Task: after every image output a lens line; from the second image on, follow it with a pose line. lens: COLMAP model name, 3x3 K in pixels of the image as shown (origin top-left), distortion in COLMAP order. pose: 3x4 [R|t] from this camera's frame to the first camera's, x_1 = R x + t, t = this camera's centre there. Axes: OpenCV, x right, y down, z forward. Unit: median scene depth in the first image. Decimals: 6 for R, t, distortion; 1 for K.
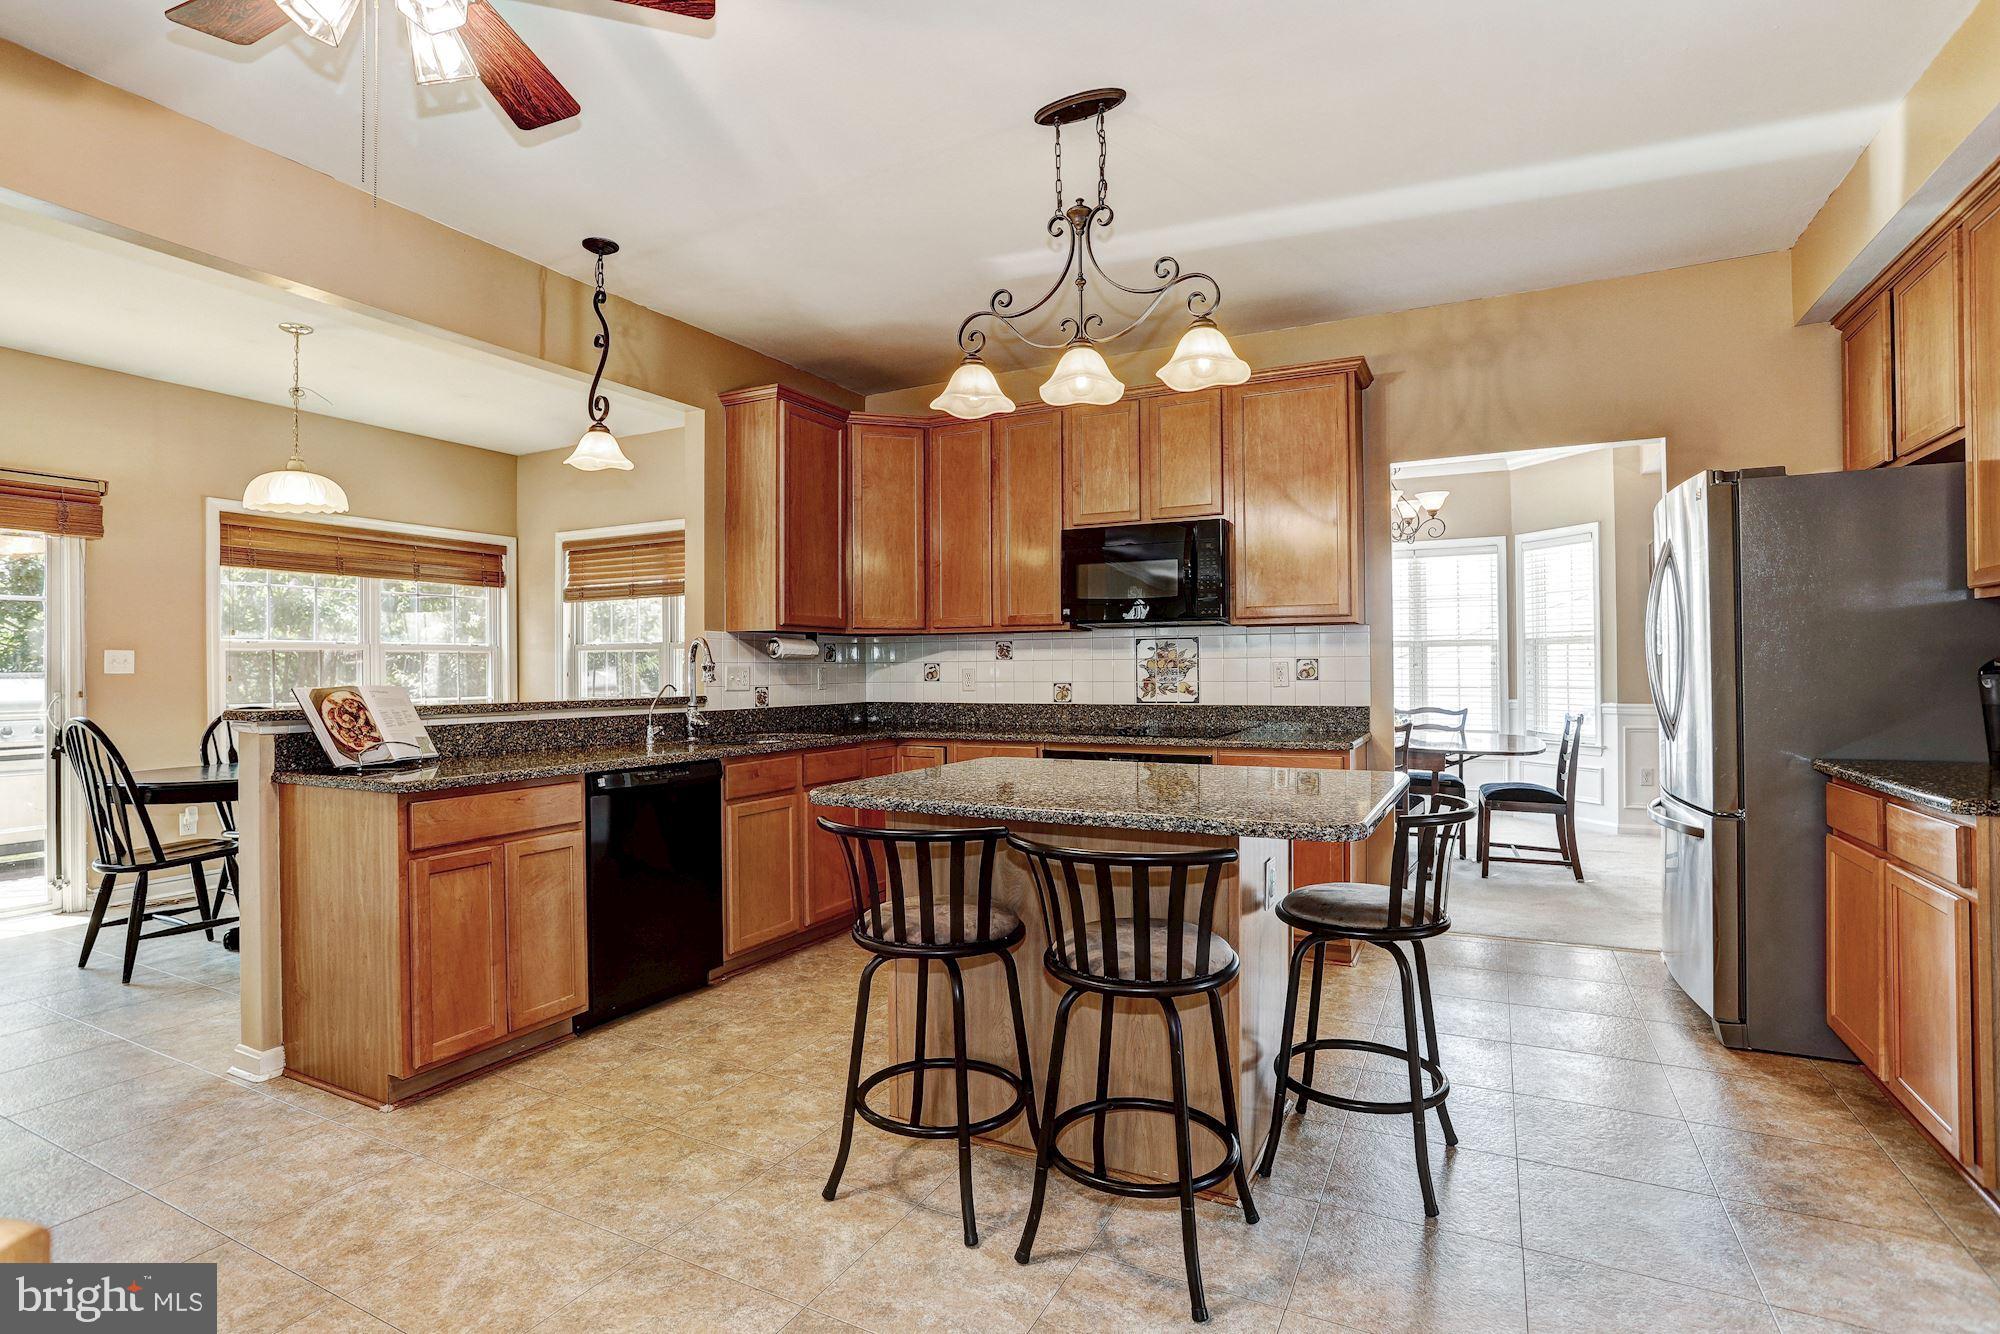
lens RADIAL K [[982.8, 0, 989.5], [0, 982.8, 663.8], [0, 0, 1]] dist [-0.050939, 0.029842]
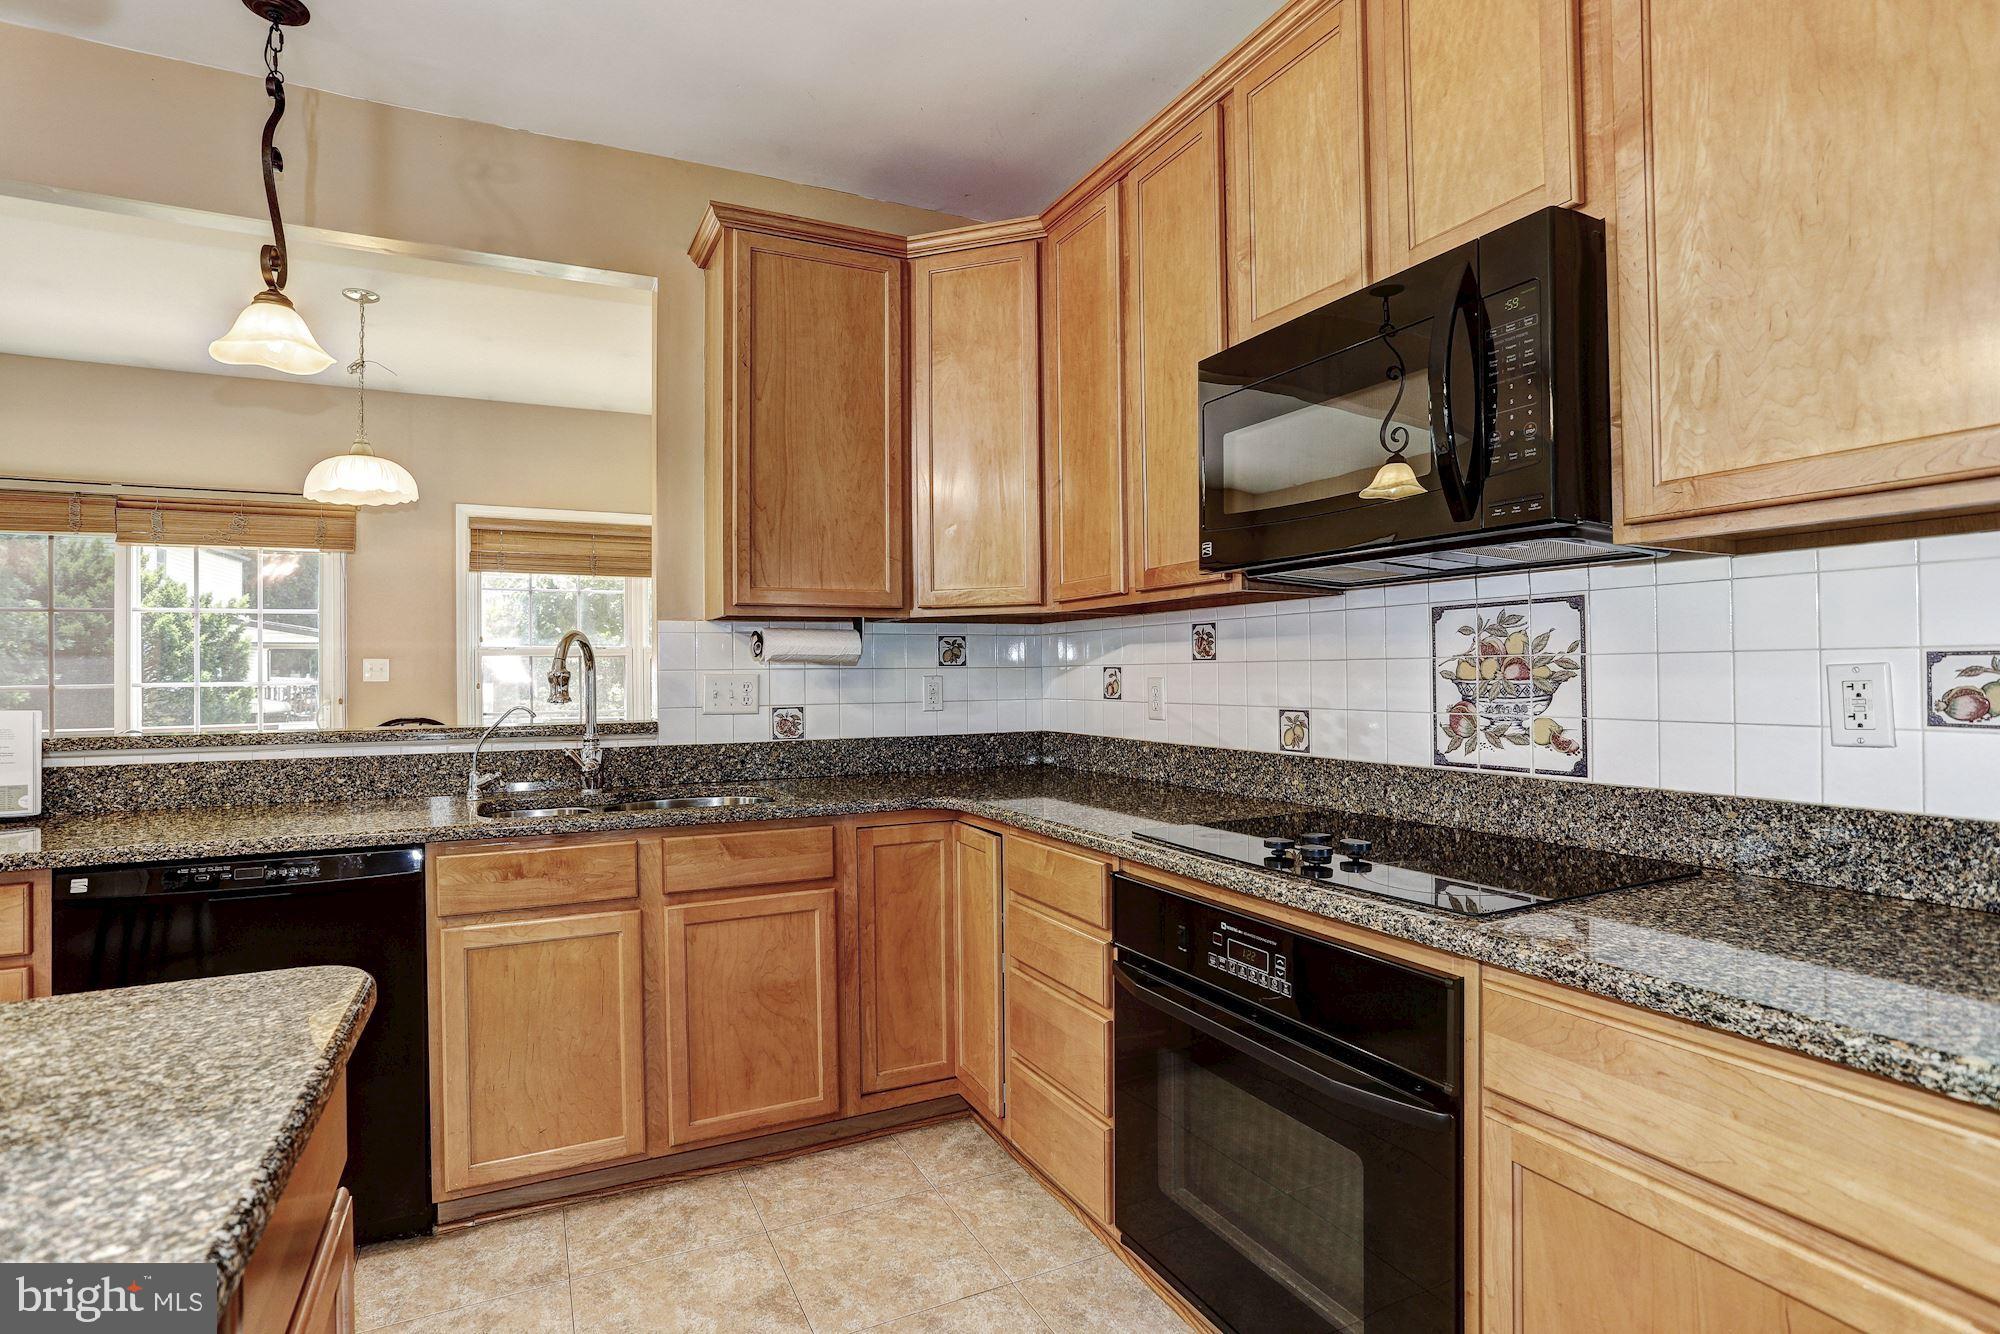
lens RADIAL K [[972.1, 0, 985.6], [0, 972.1, 665.4], [0, 0, 1]] dist [-0.067820, 0.033750]
pose [[0.803575, -0.004714, -0.595185, 0.242125], [0.007946, 0.999964, 0.002808, -0.003968], [0.595150, -0.006986, 0.803584, 0.579719]]
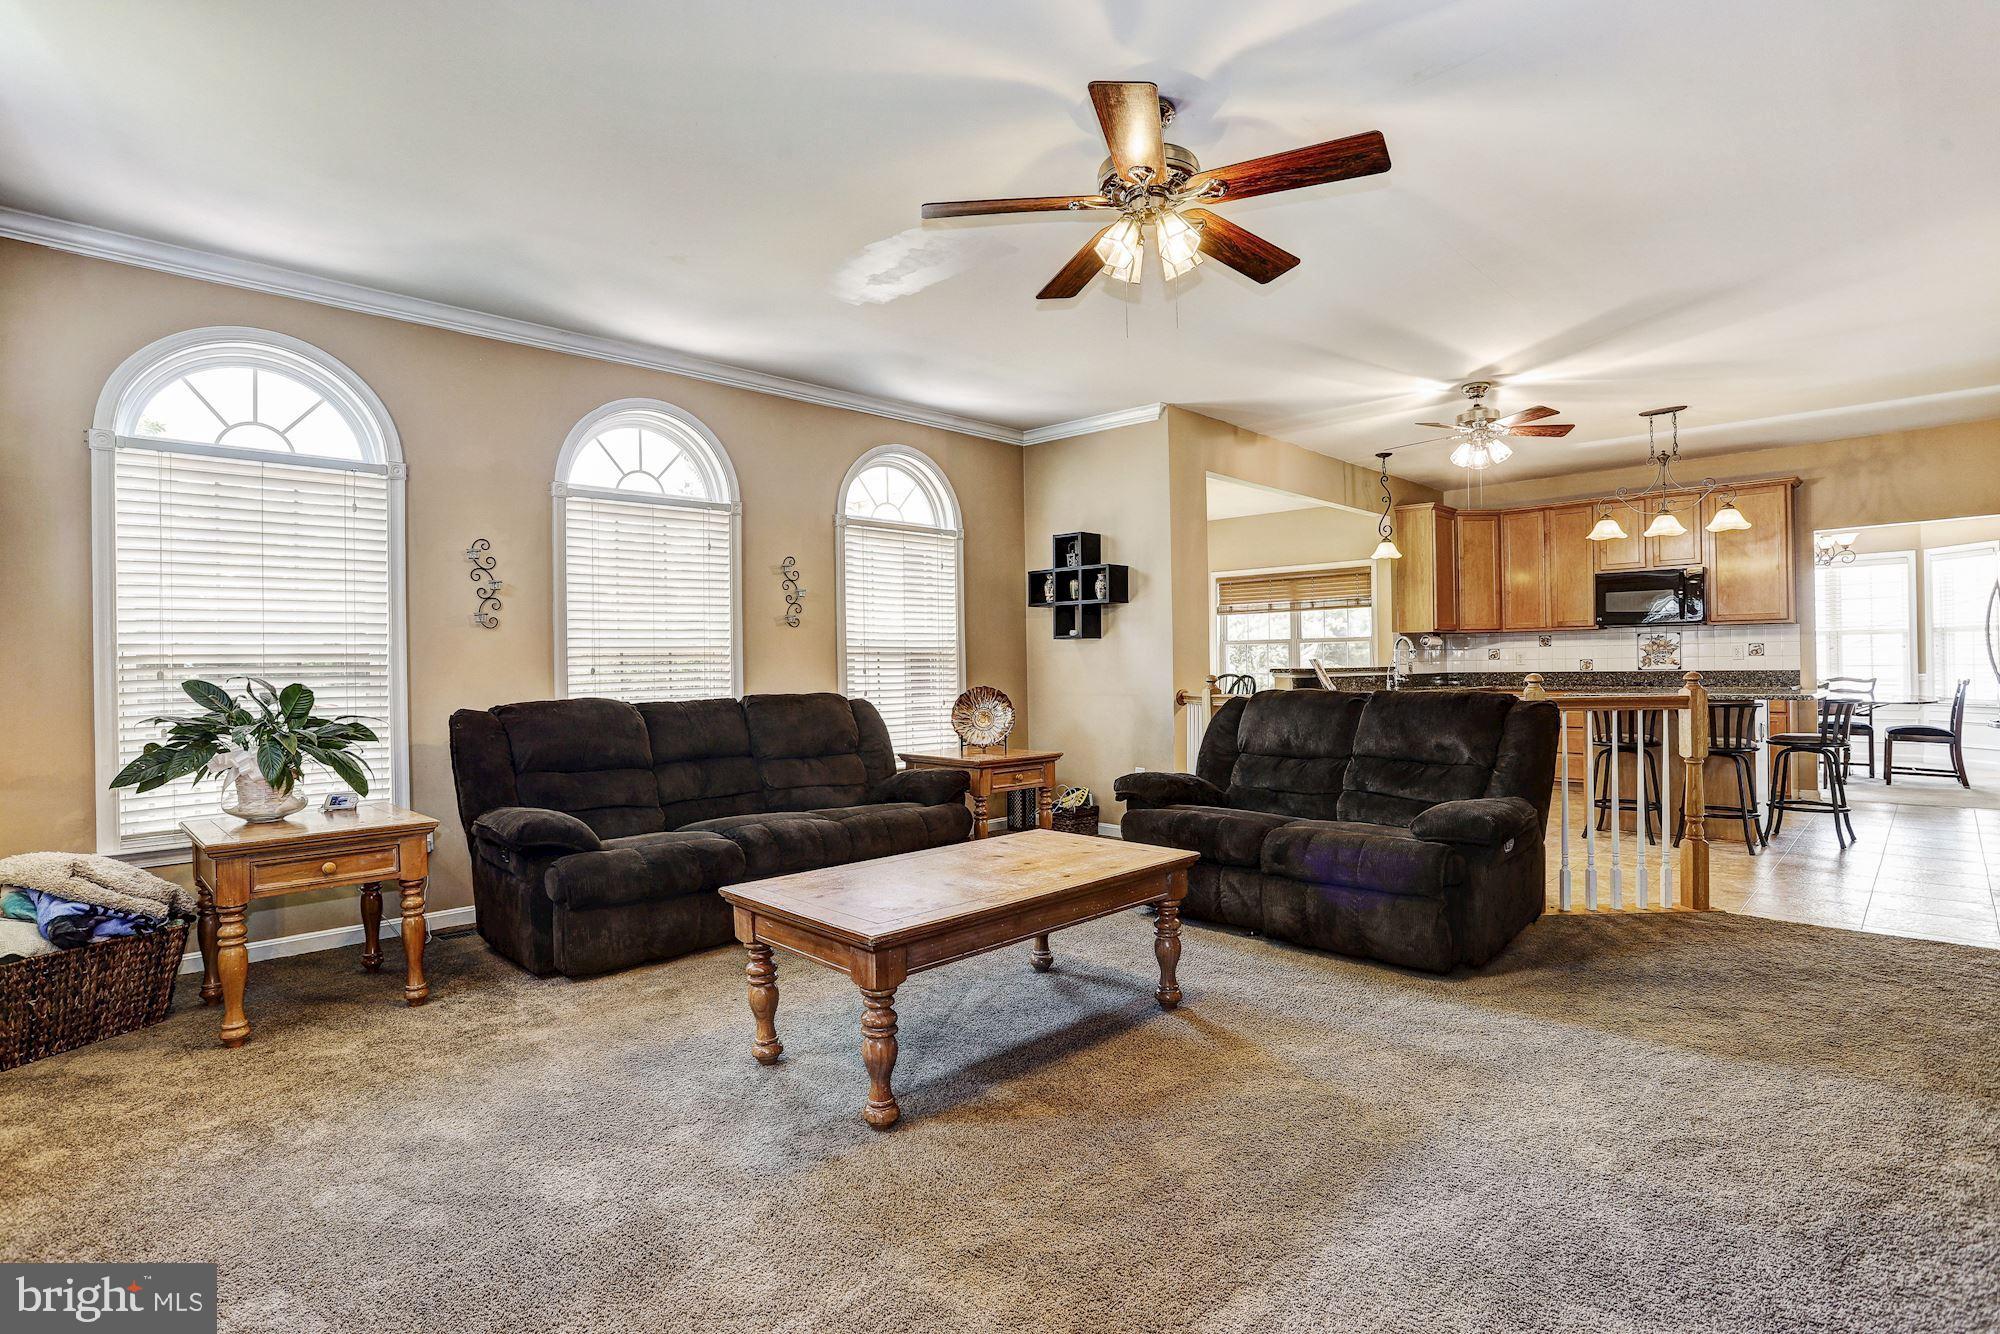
lens RADIAL K [[982.8, 0, 989.5], [0, 982.8, 663.8], [0, 0, 1]] dist [-0.050939, 0.029842]
pose [[0.953538, -0.007386, -0.301182, -0.438176], [0.008868, 0.999954, 0.003553, 0.012198], [0.301142, -0.006059, 0.953560, -0.994876]]
